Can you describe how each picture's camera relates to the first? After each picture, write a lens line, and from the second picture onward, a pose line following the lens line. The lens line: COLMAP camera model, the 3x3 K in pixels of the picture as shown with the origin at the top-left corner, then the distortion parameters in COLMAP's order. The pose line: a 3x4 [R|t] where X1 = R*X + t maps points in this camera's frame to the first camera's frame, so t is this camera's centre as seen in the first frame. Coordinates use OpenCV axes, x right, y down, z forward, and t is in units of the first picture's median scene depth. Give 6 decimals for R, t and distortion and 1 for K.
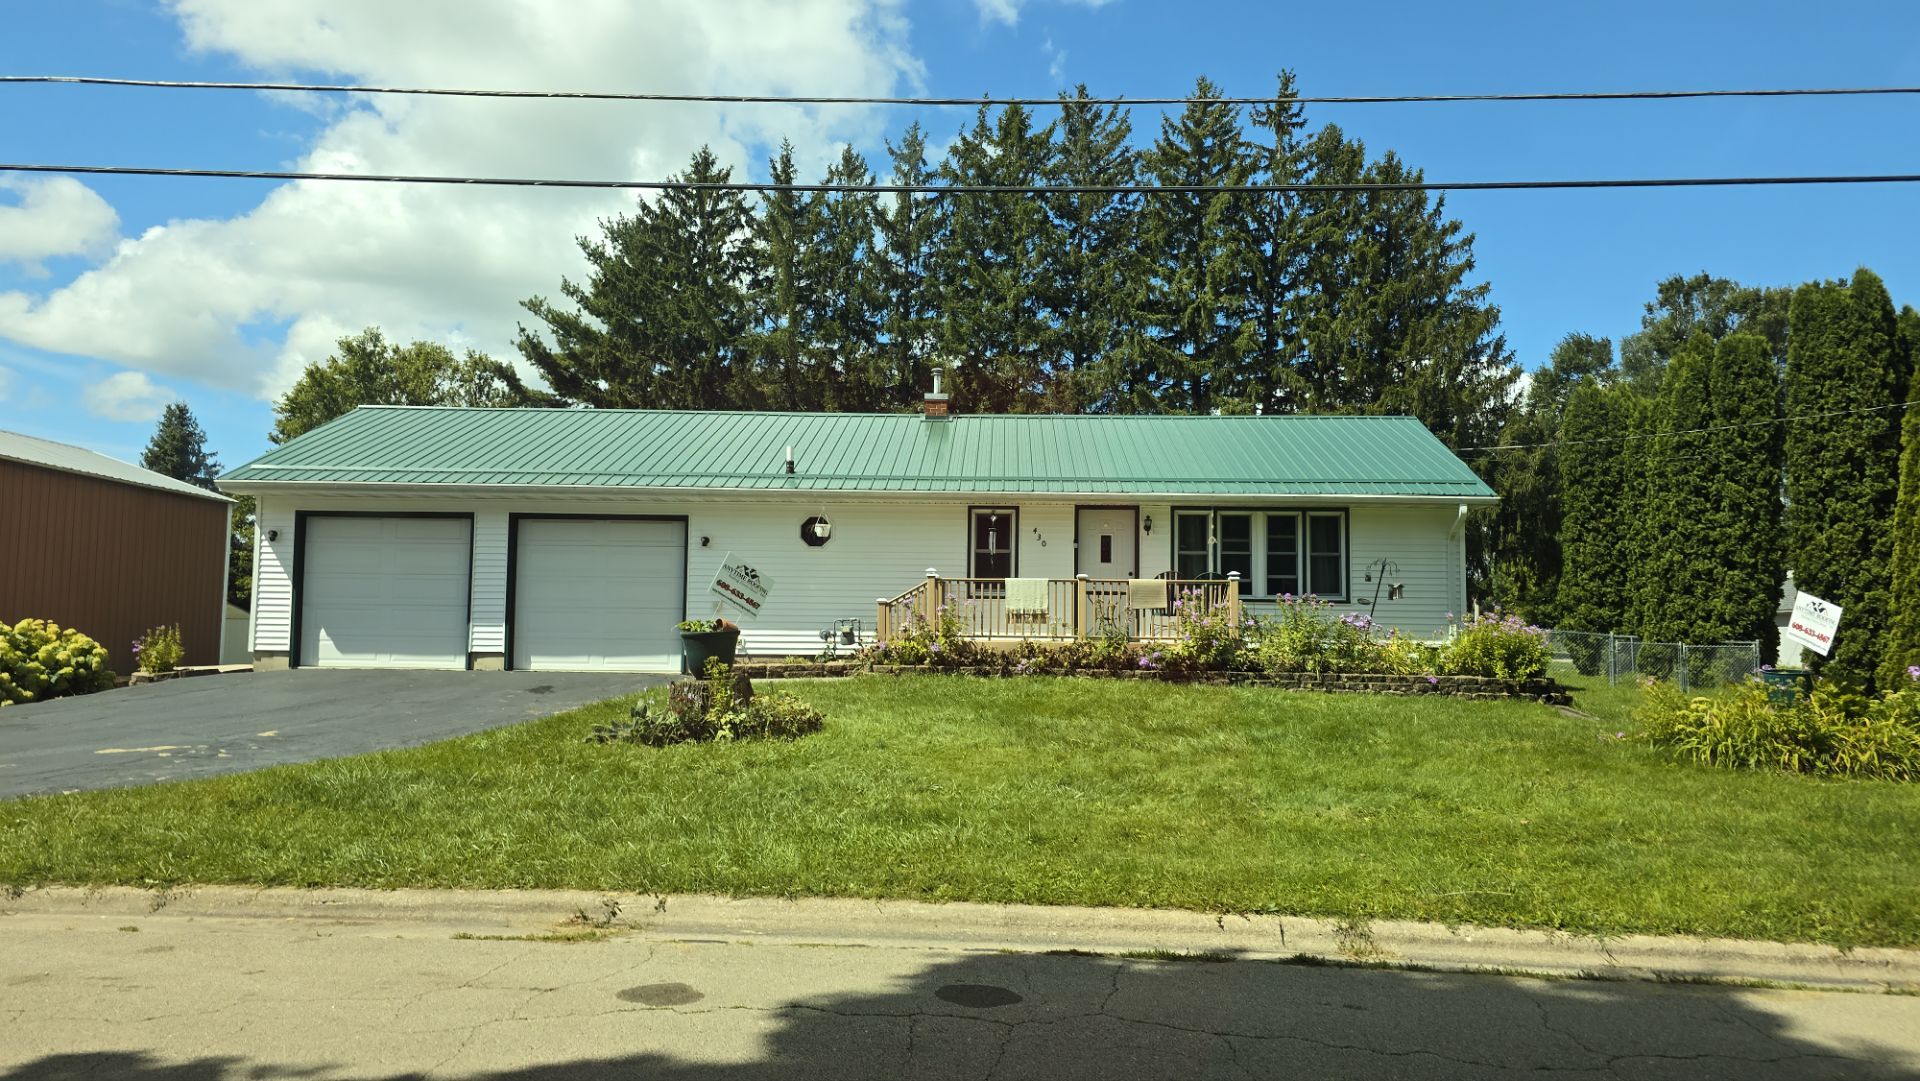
lens RADIAL K [[1298.6, 0, 958.5], [0, 1298.6, 529.5], [0, 0, 1]] dist [0.055027, -0.055295]
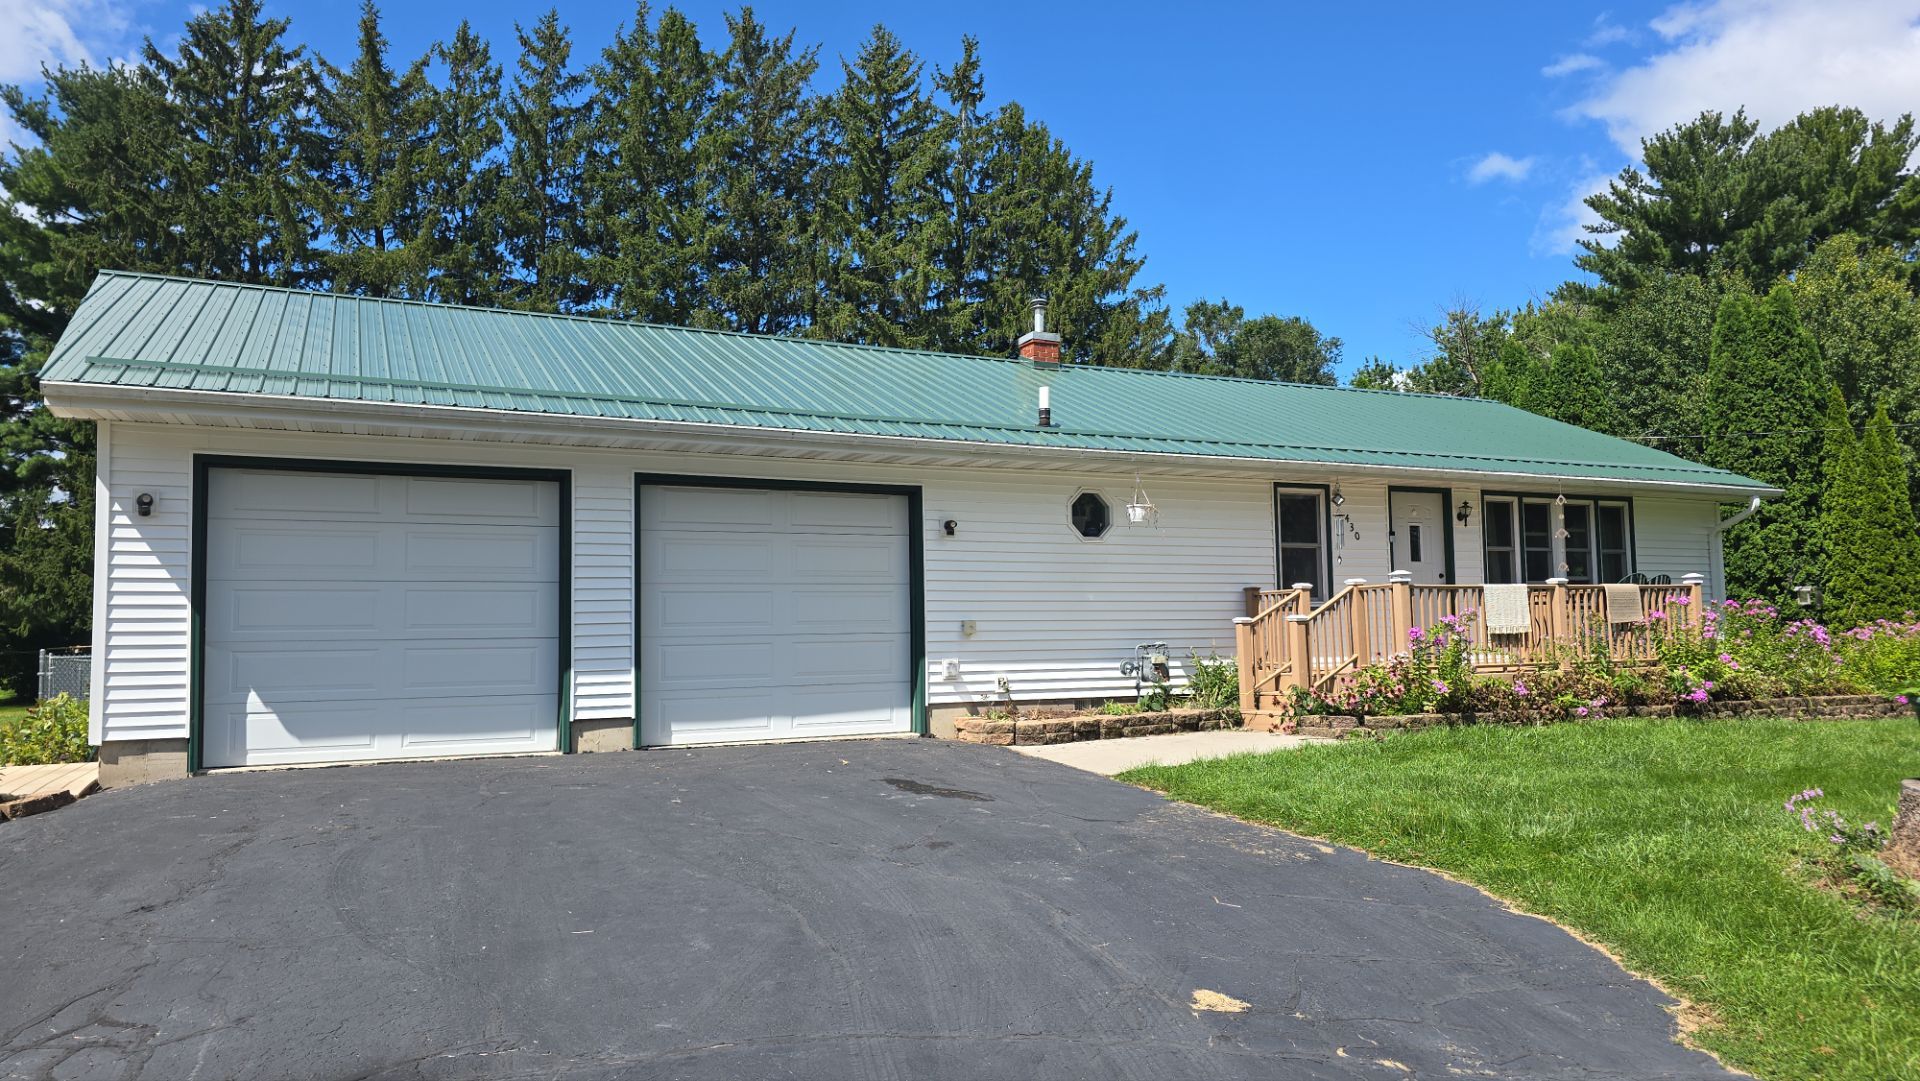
lens RADIAL K [[1298.6, 0, 958.5], [0, 1298.6, 529.5], [0, 0, 1]] dist [0.055027, -0.055295]
pose [[0.883730, 0.012115, 0.467840, -0.483026], [-0.013640, 0.999907, -0.000129, 0.010068], [-0.467798, -0.006268, 0.883813, 0.429281]]
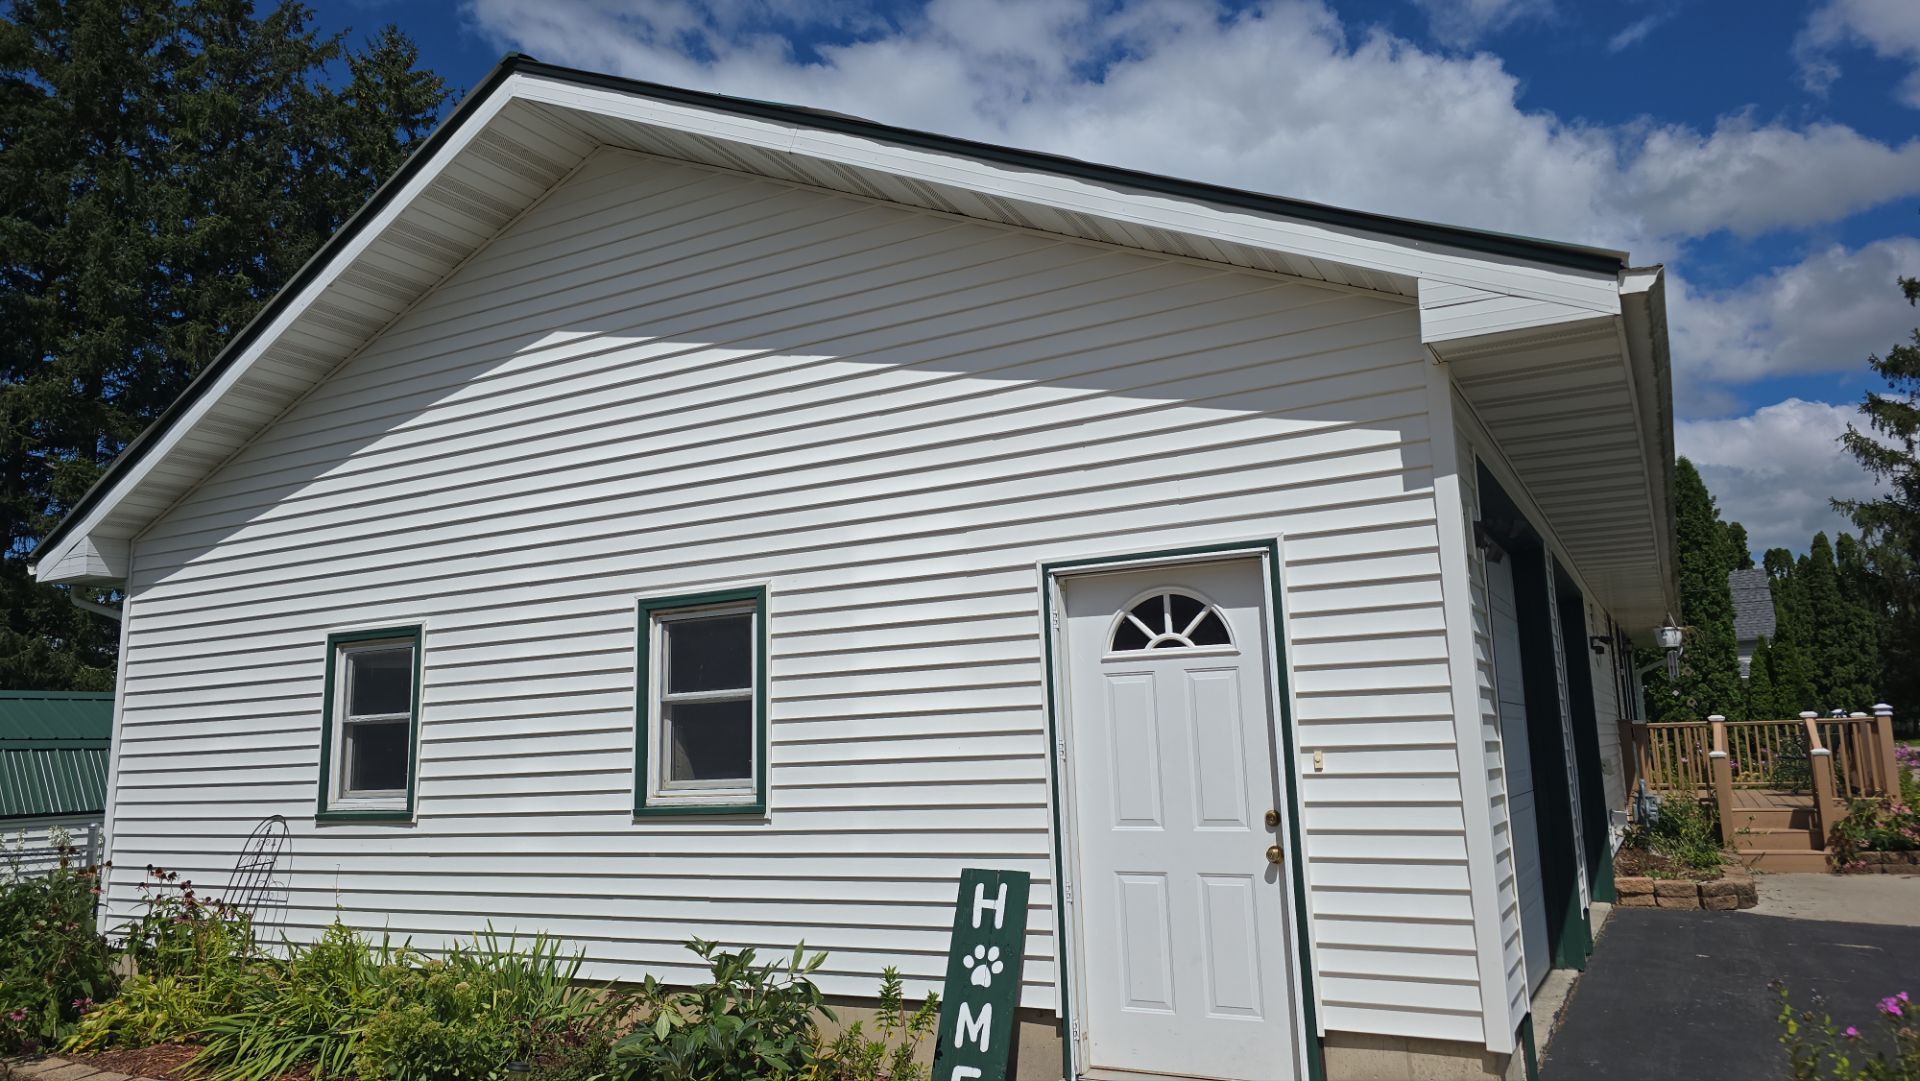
lens RADIAL K [[1278.0, 0, 951.8], [0, 1278.0, 534.0], [0, 0, 1]] dist [0.055645, -0.052472]
pose [[0.458379, 0.121025, 0.880478, -0.774805], [-0.044086, 0.992562, -0.113479, 0.034988], [-0.887663, 0.013200, 0.460305, 0.975130]]
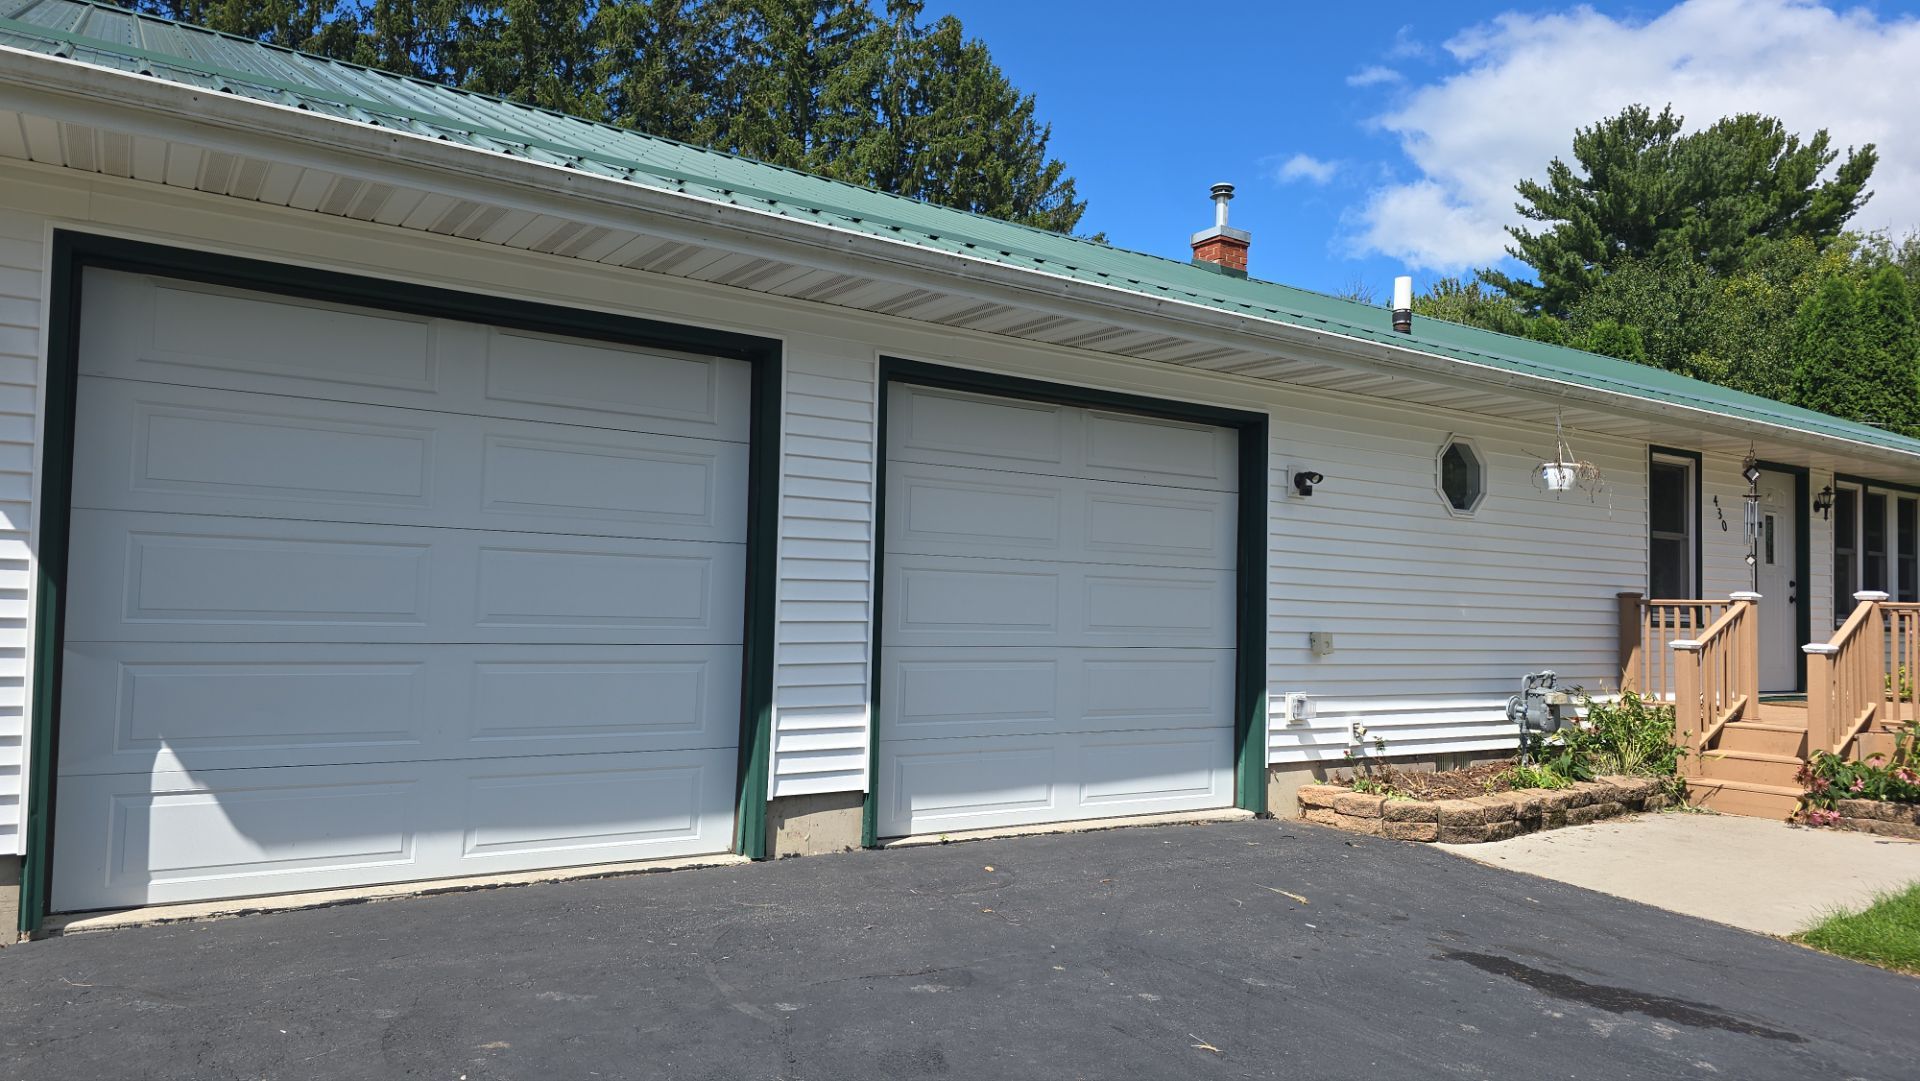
lens RADIAL K [[1298.6, 0, 958.5], [0, 1298.6, 529.5], [0, 0, 1]] dist [0.055027, -0.055295]
pose [[0.806375, 0.041688, 0.589933, -0.512224], [-0.066593, 0.997569, 0.020533, 0.021788], [-0.587643, -0.055843, 0.807191, 0.725714]]
